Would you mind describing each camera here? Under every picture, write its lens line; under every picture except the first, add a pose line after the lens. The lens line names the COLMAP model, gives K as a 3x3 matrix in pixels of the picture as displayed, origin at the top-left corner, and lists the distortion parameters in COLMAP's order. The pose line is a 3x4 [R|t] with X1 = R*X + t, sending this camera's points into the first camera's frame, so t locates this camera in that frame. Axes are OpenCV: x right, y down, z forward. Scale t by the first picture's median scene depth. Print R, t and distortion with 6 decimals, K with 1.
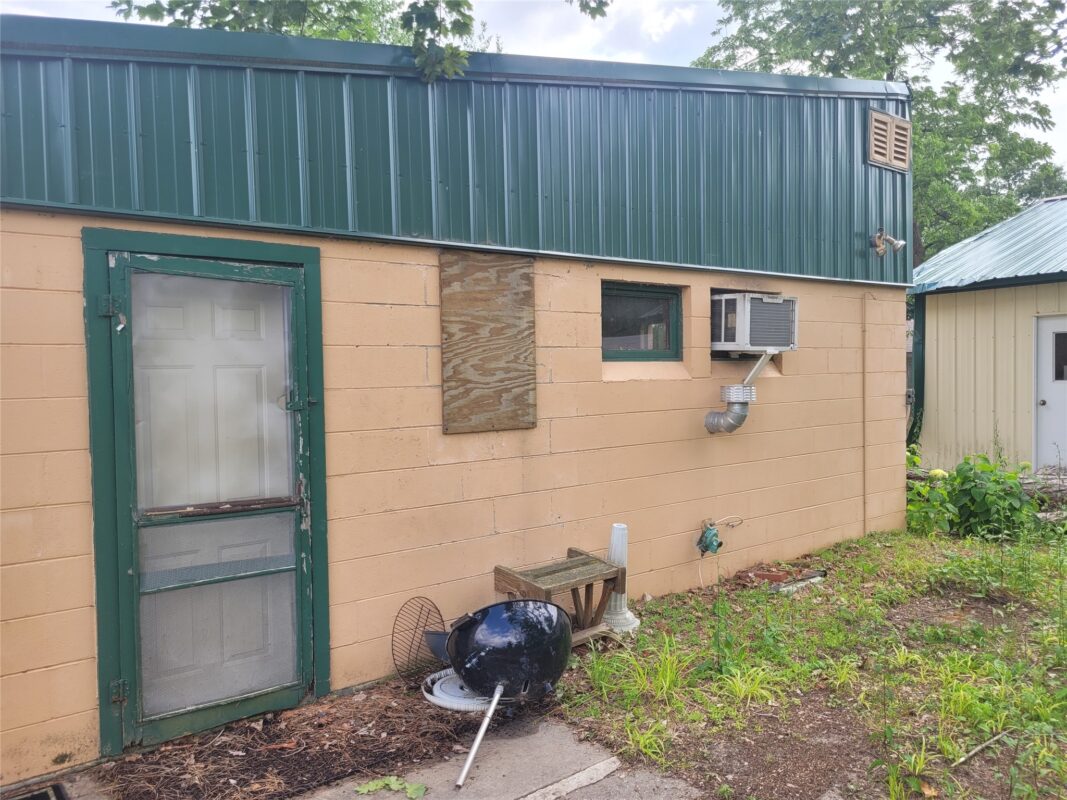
lens RADIAL K [[822.7, 0, 539.7], [0, 822.7, 394.6], [0, 0, 1]] dist [0.046080, -0.029673]
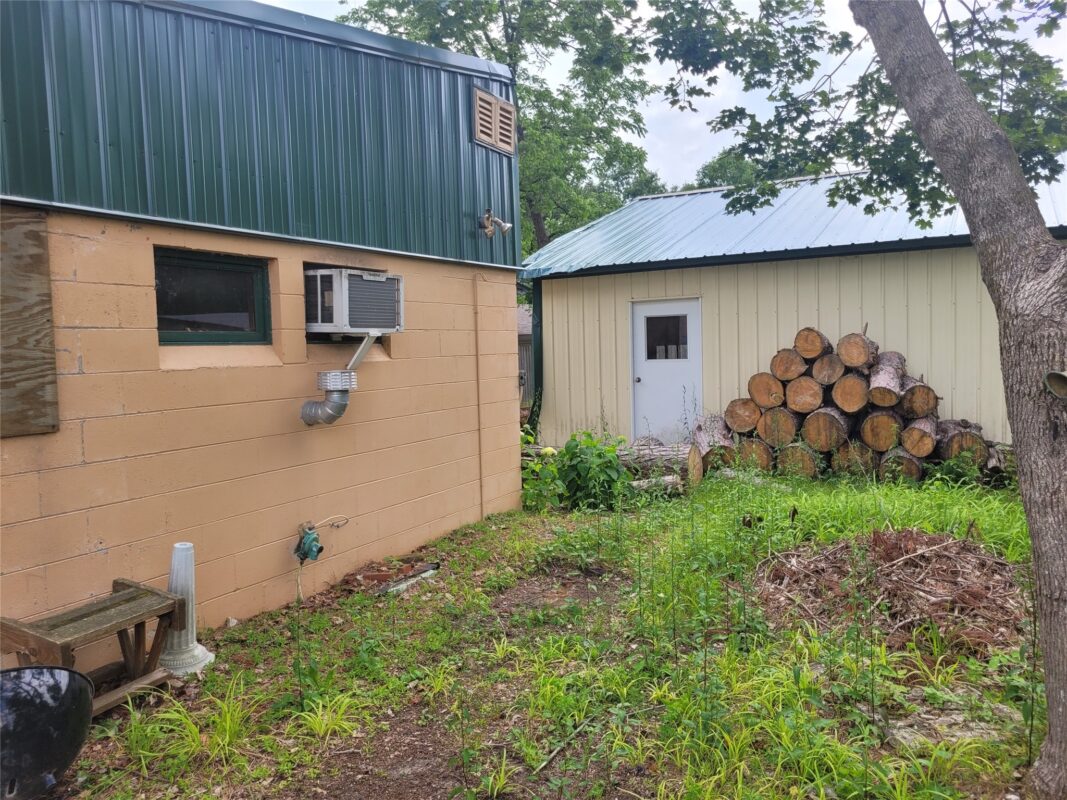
lens RADIAL K [[822.7, 0, 539.2], [0, 822.7, 385.7], [0, 0, 1]] dist [0.046080, -0.029673]
pose [[0.917291, -0.027128, 0.397293, 0.085300], [0.022900, 0.999619, 0.015383, -0.004197], [-0.397559, -0.005012, 0.917563, 0.085802]]
